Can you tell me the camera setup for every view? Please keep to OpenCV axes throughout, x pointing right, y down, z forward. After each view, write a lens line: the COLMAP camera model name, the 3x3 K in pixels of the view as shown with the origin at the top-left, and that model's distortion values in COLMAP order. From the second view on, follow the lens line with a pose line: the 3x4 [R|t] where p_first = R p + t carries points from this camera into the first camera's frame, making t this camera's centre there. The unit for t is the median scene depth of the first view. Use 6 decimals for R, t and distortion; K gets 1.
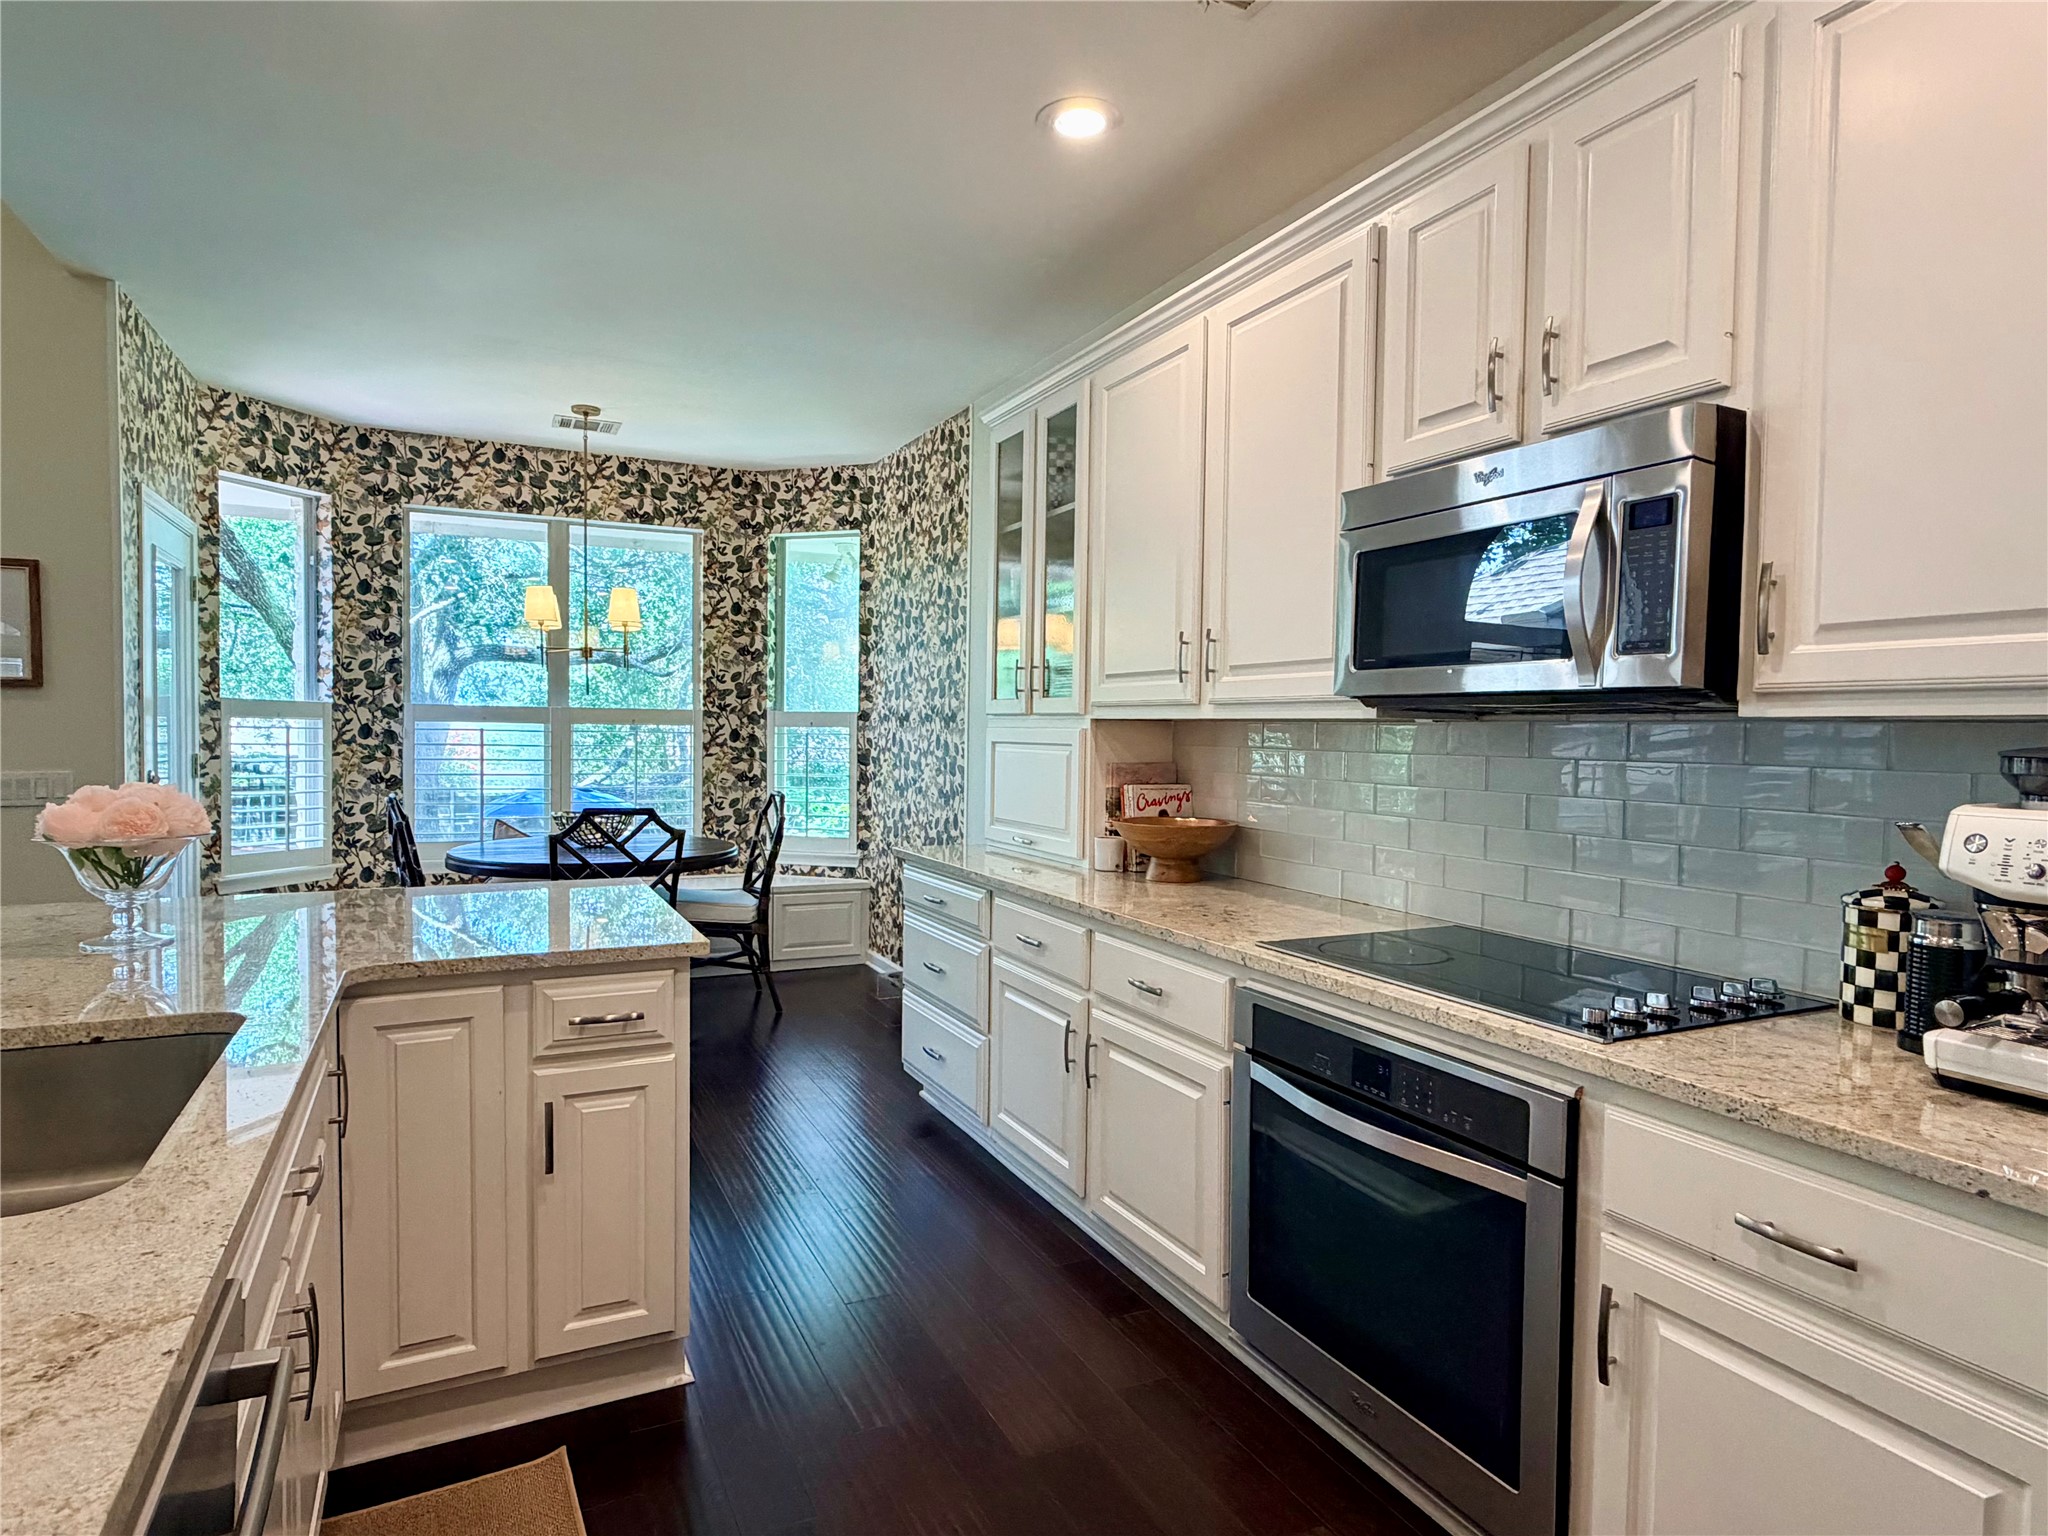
lens RADIAL K [[1160.1, 0, 1024.0], [0, 1160.1, 768.0], [0, 0, 1]] dist [-0.000709, -0.001094]
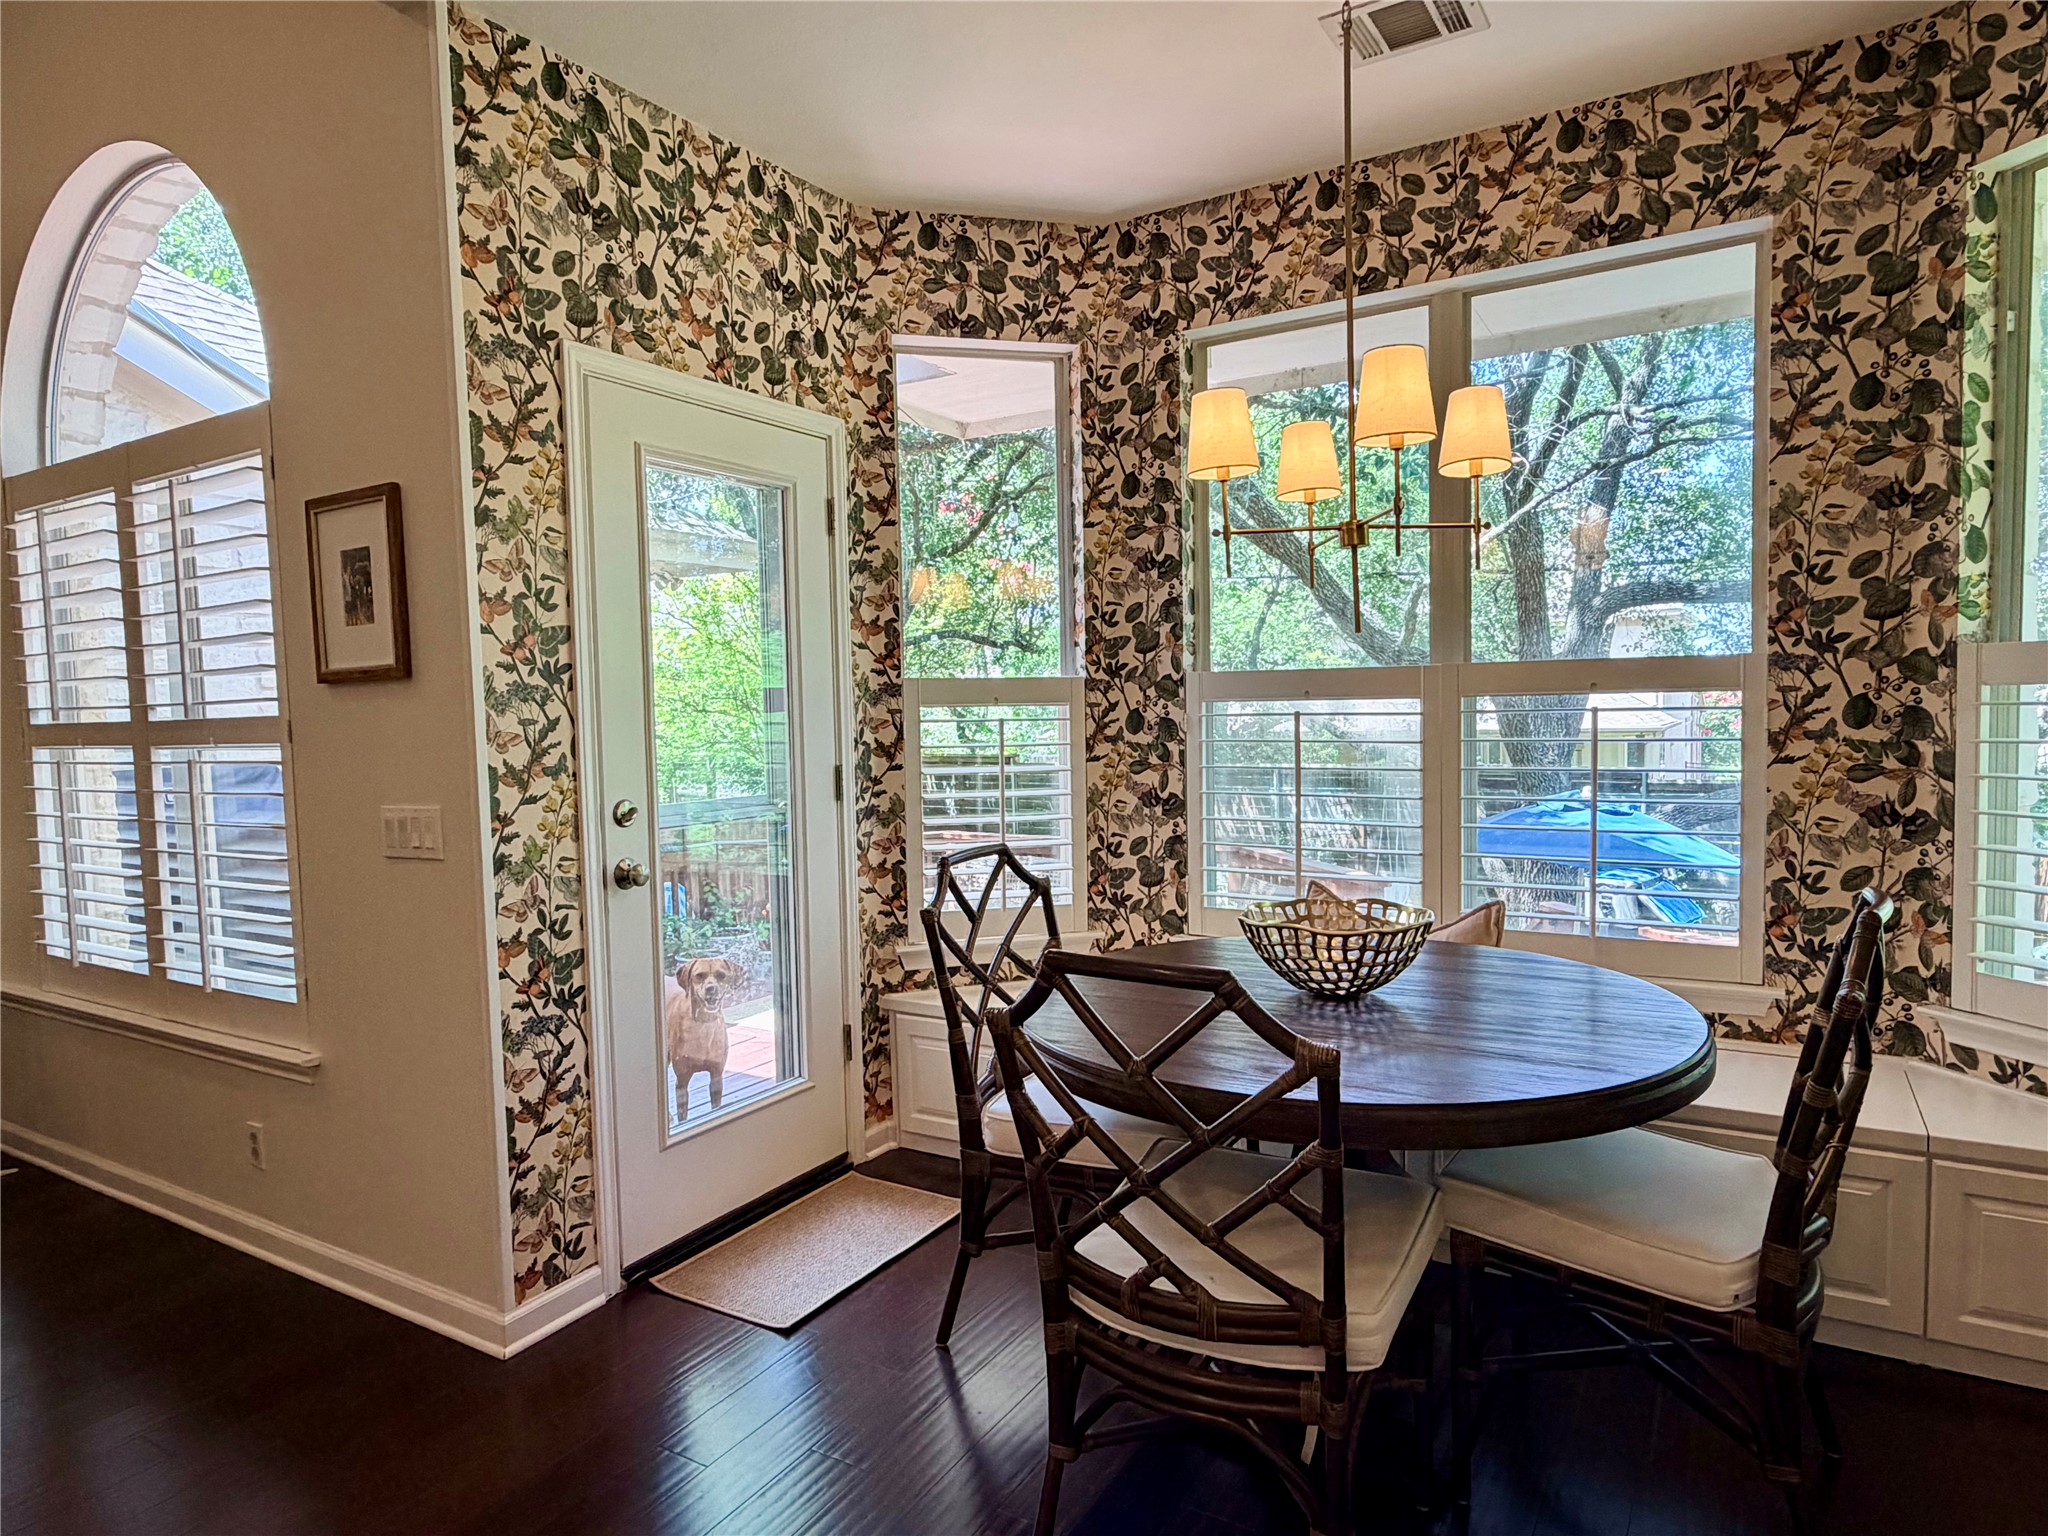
lens RADIAL K [[1227.7, 0, 1024.0], [0, 1227.7, 768.0], [0, 0, 1]] dist [0.014817, -0.003663]
pose [[0.533726, 0.017911, -0.845468, -0.048269], [0.004130, 0.999709, 0.023785, -0.022670], [0.845647, -0.016187, 0.533497, 0.603451]]
